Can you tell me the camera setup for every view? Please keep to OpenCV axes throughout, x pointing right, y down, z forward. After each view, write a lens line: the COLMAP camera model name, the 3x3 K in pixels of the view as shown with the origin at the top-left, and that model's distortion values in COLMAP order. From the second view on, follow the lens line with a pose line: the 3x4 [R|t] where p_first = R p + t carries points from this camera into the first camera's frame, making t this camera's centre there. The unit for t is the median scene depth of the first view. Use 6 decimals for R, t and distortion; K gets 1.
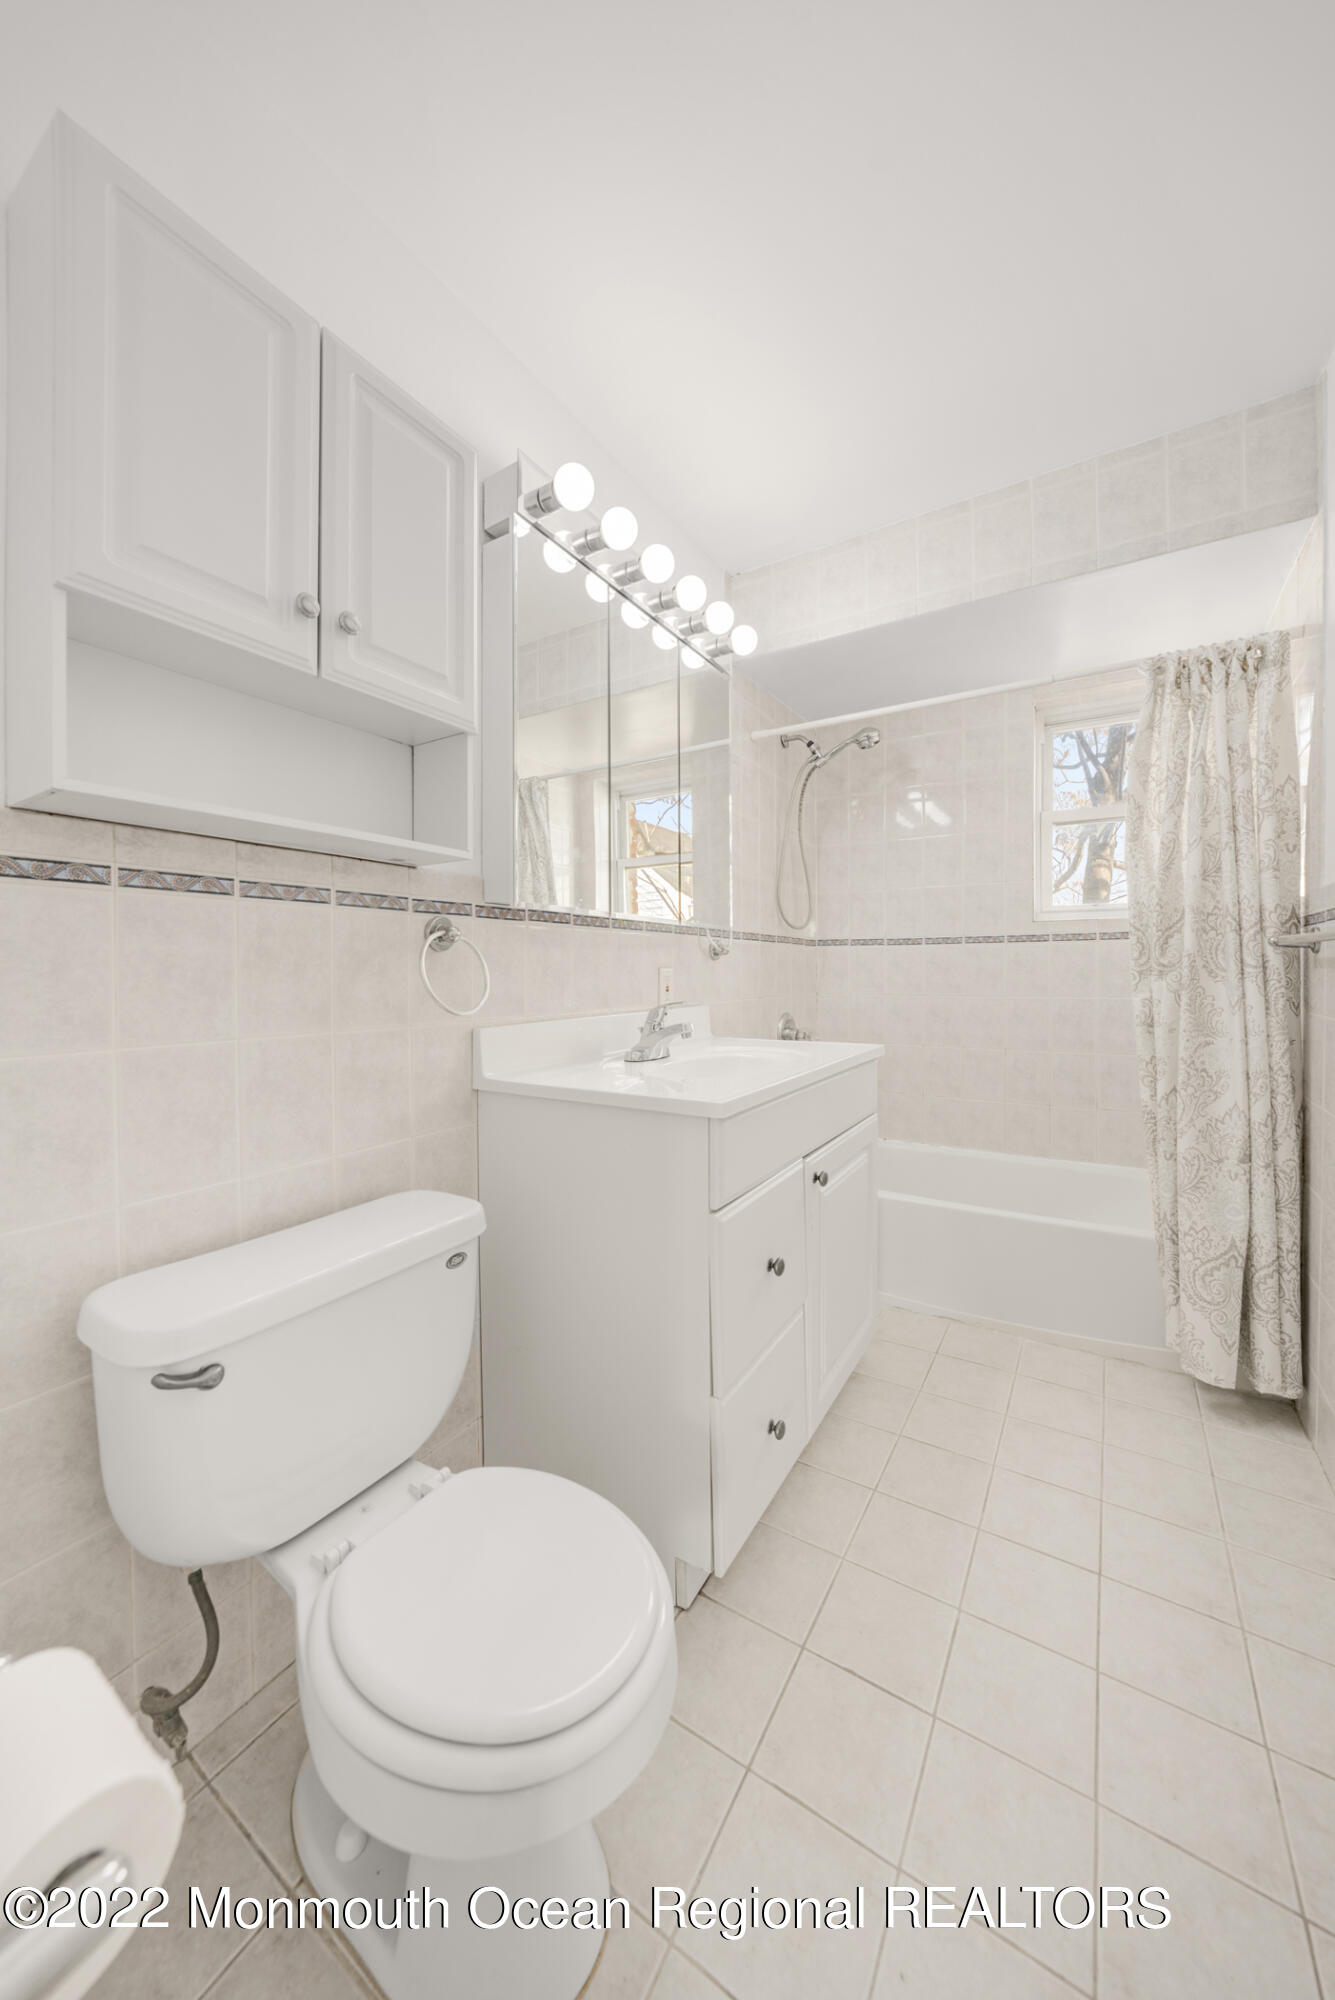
lens RADIAL K [[713.7, 0, 678.3], [0, 713.7, 977.5], [0, 0, 1]] dist [-0.016670, 0.003517]
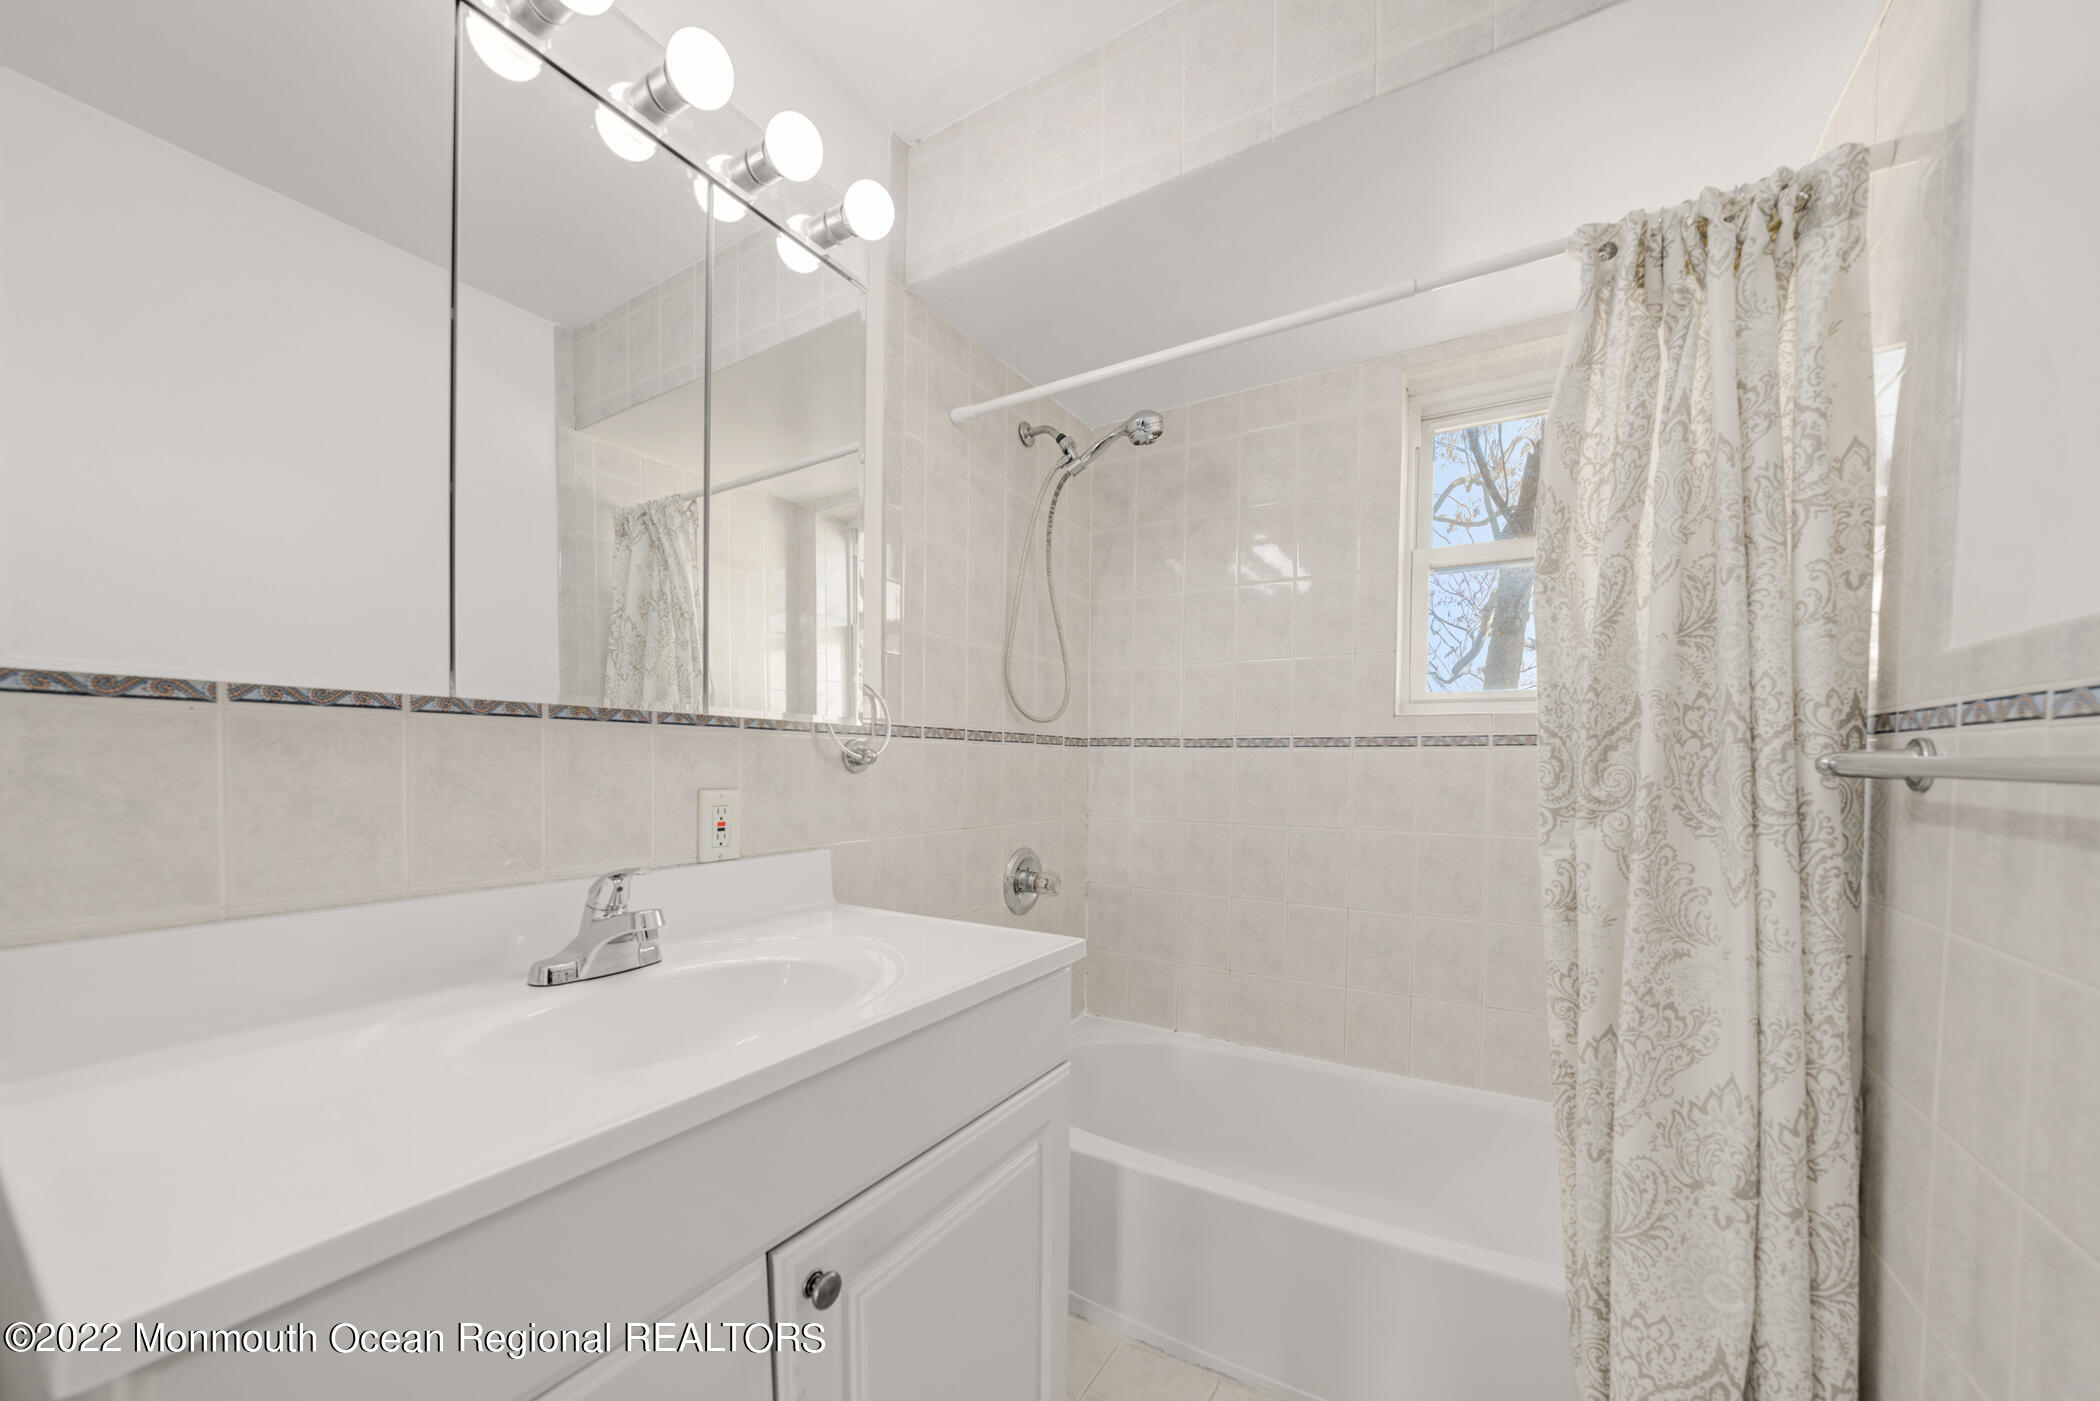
lens RADIAL K [[749.4, 0, 1077.7], [0, 749.4, 786.3], [0, 0, 1]] dist [-0.016670, 0.003517]
pose [[0.999875, 0.013897, 0.007477, 0.296197], [-0.014073, 0.999610, 0.024115, -0.038332], [-0.007139, -0.024217, 0.999681, 0.455778]]
